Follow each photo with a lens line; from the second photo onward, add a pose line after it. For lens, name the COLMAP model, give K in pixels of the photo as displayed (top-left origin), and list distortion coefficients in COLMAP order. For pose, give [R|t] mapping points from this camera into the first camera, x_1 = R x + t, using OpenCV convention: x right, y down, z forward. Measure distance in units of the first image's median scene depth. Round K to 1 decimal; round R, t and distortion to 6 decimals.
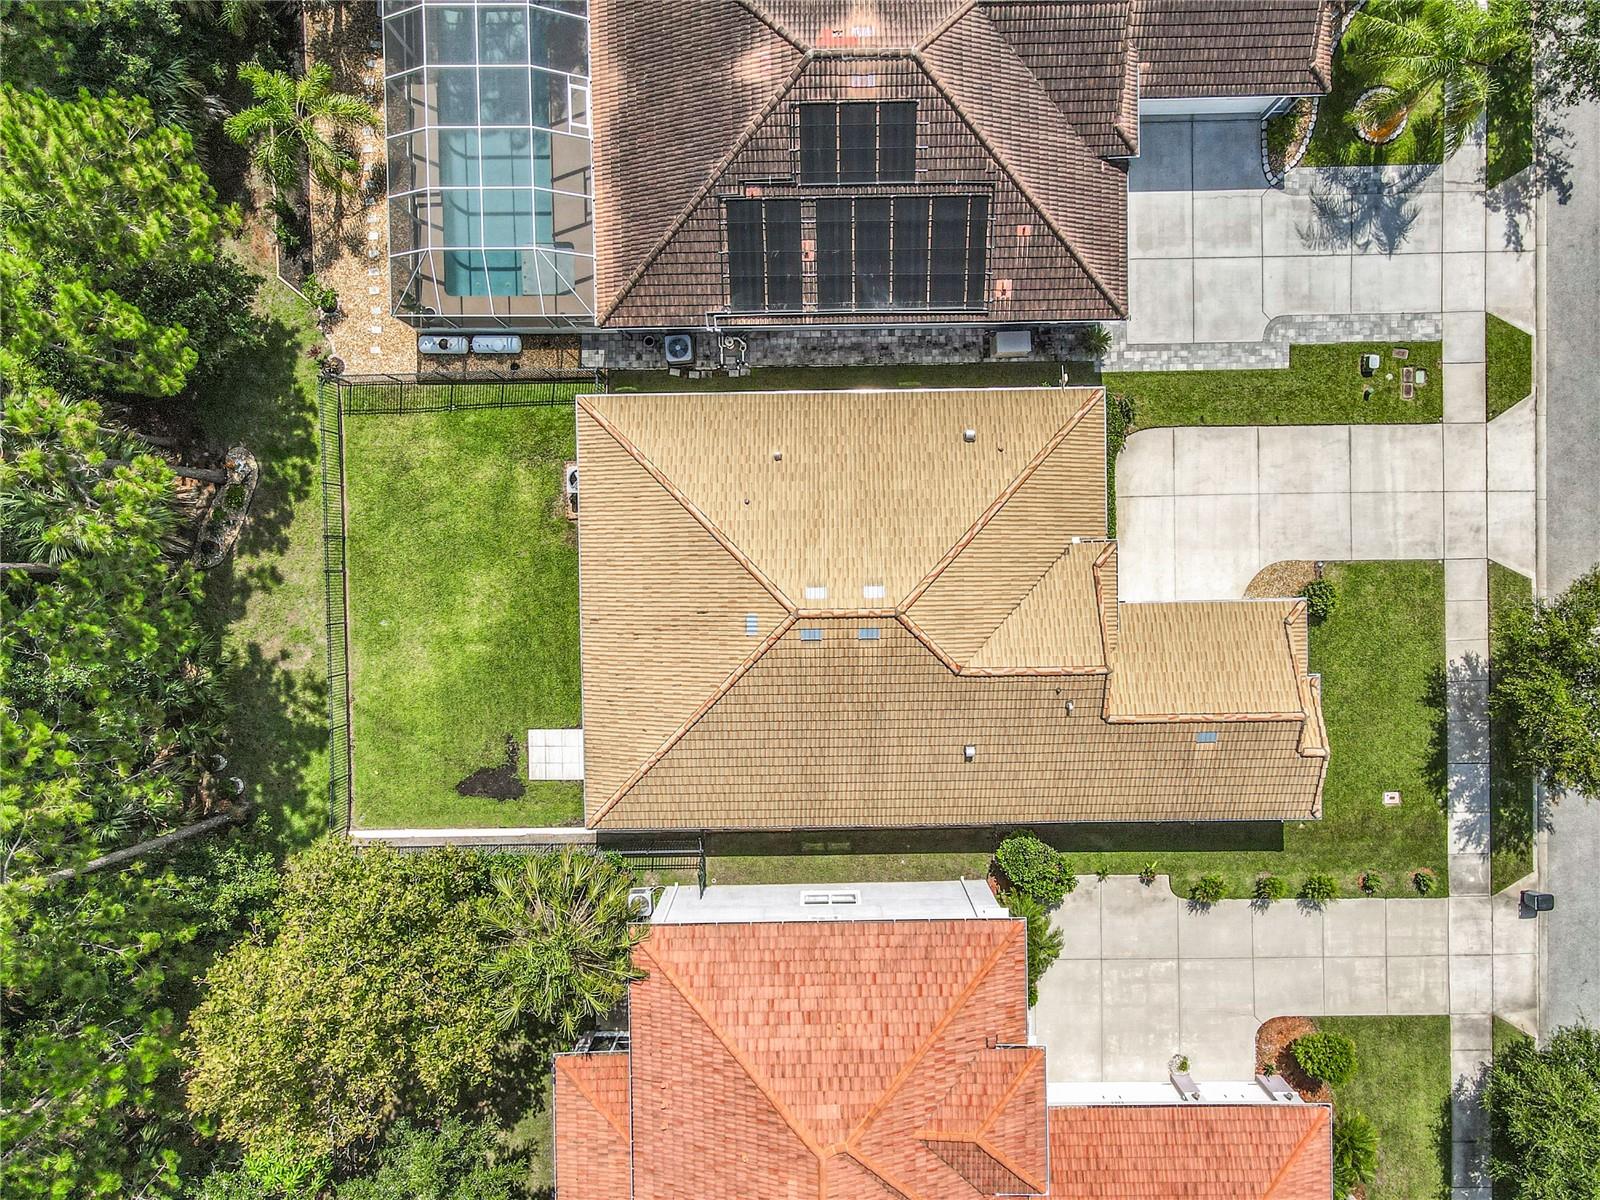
lens RADIAL K [[1167.8, 0, 800.0], [0, 1167.8, 600.0], [0, 0, 1]] dist [0.005109, 0.010918]
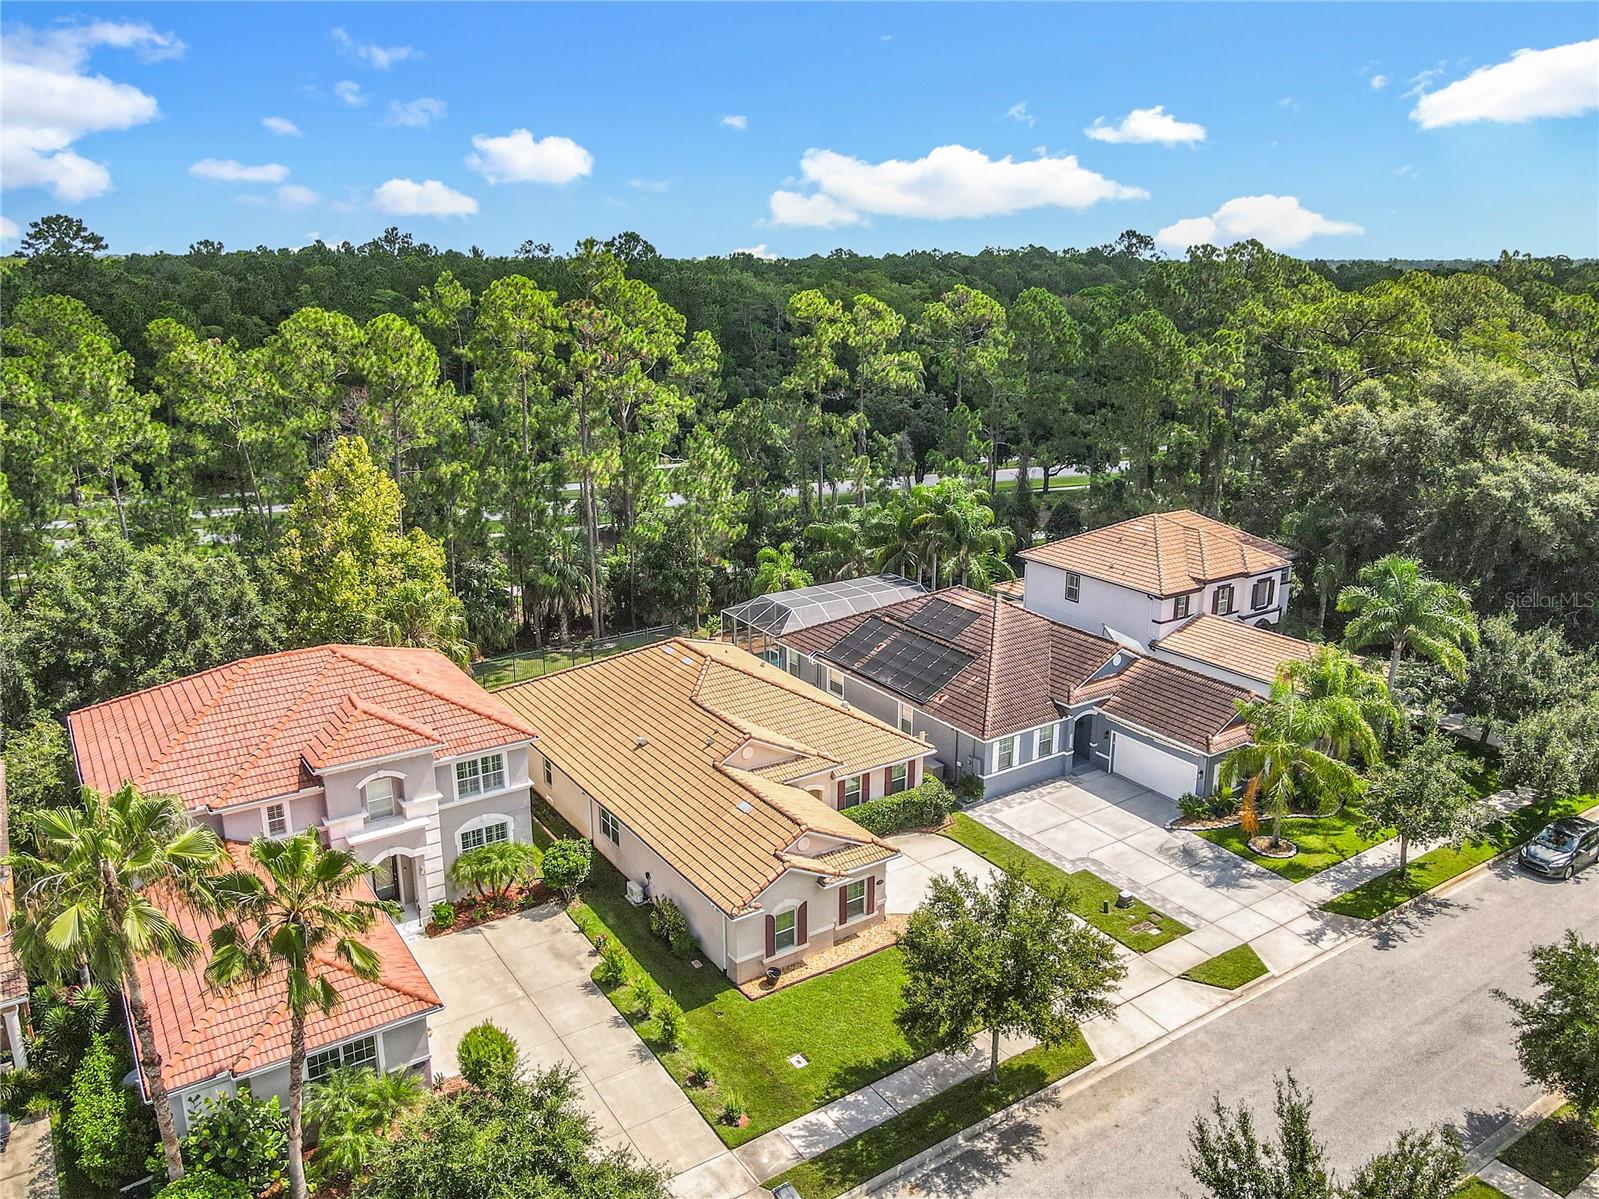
lens RADIAL K [[1190.6, 0, 807.1], [0, 1190.6, 590.7], [0, 0, 1]] dist [0.003643, 0.002994]
pose [[0.541076, 0.236201, -0.807122, 1.148556], [-0.840219, 0.111175, -0.530728, 0.597414], [-0.035627, 0.965323, 0.258615, 0.447616]]
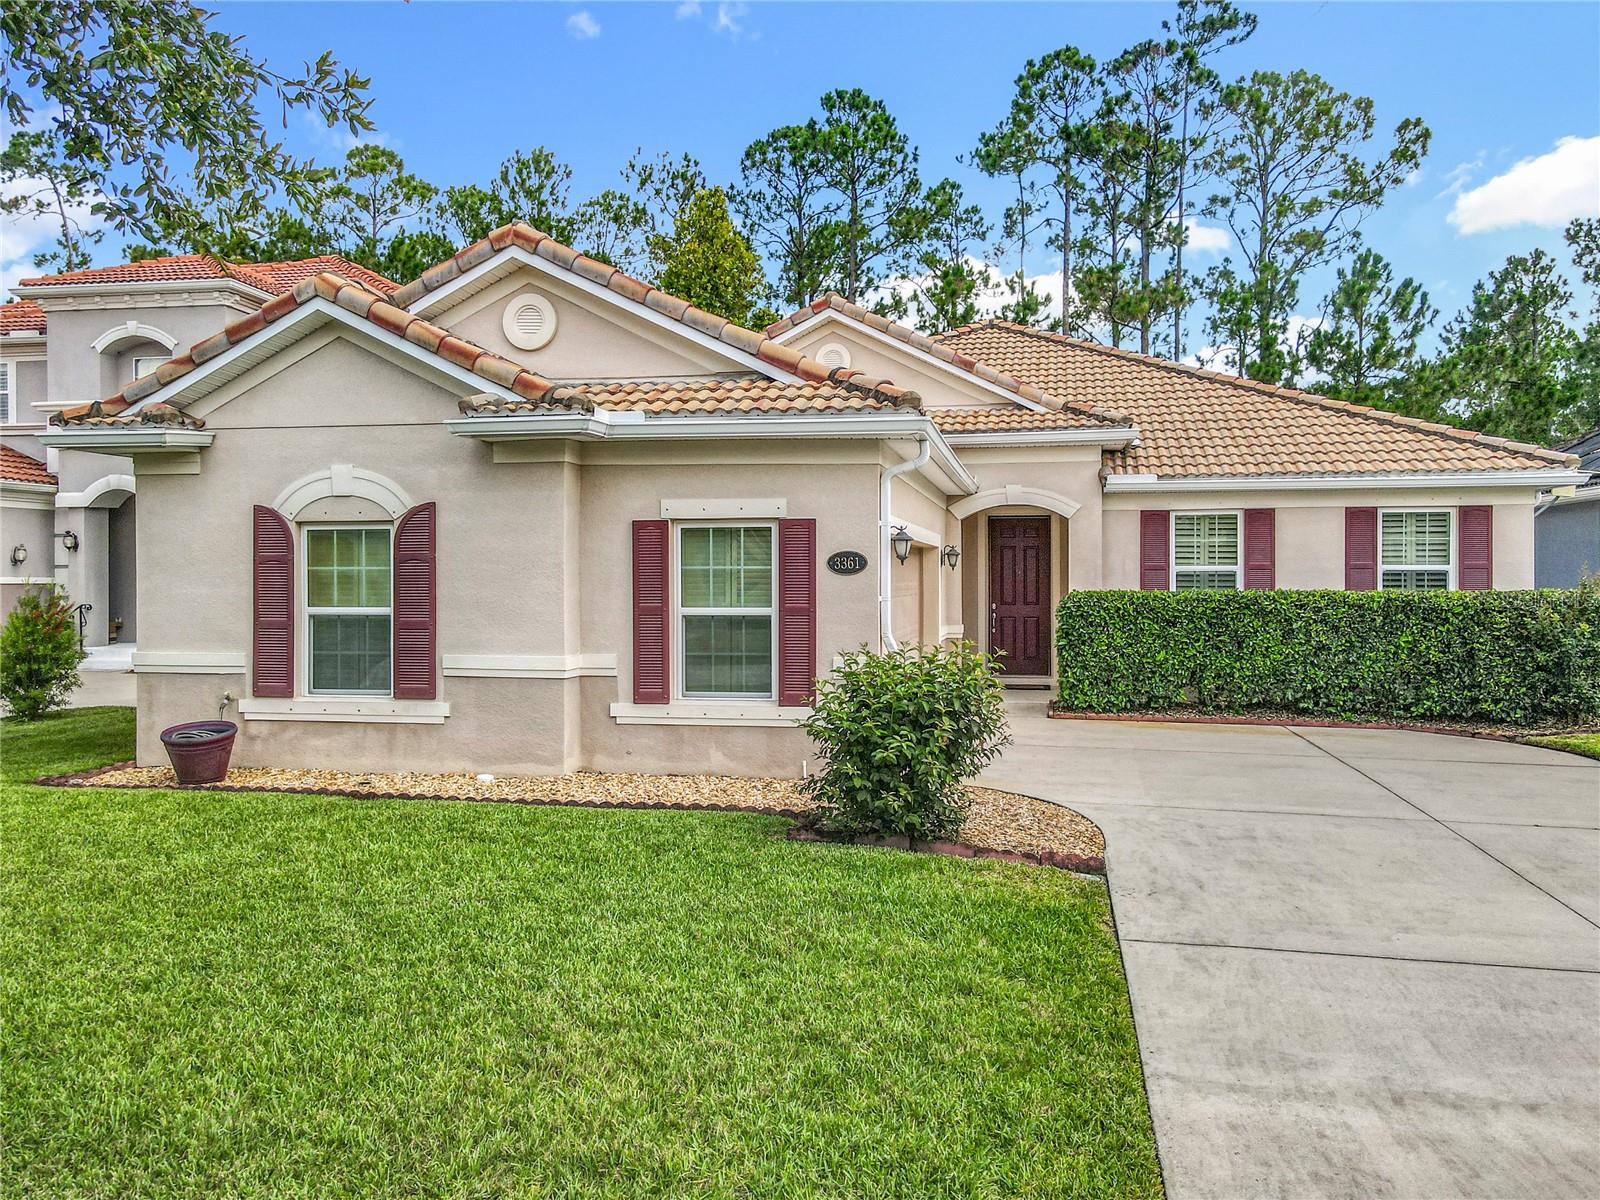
lens RADIAL K [[1191.4, 0, 807.6], [0, 1191.4, 591.2], [0, 0, 1]] dist [0.003643, 0.002994]
pose [[-0.213670, 0.025219, -0.976580, 0.625640], [-0.976285, -0.041145, 0.212543, -0.026750], [-0.034822, 0.998835, 0.033412, 0.962601]]
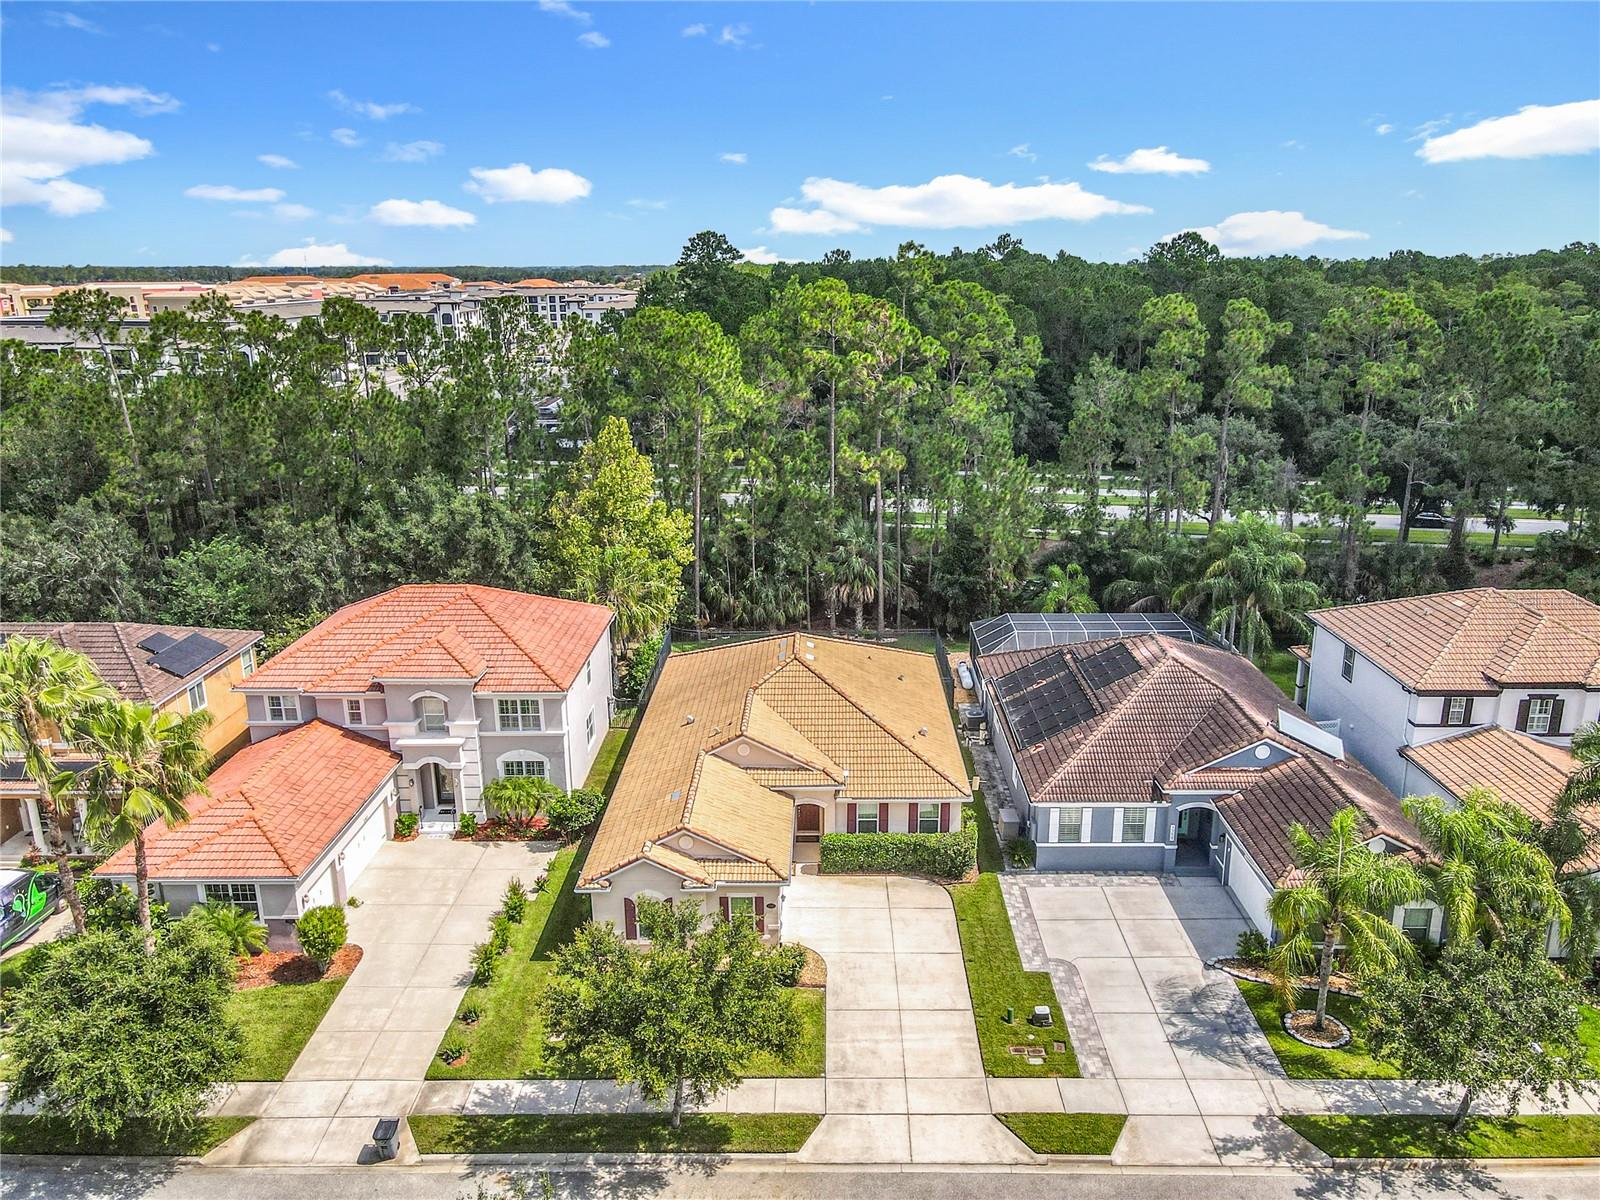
lens RADIAL K [[1167.8, 0, 800.0], [0, 1167.8, 600.0], [0, 0, 1]] dist [0.005109, 0.010918]
pose [[-0.037227, 0.283898, -0.958132, 1.273843], [-0.998984, -0.034941, 0.028461, -0.028456], [-0.025398, 0.958218, 0.284910, 0.431885]]
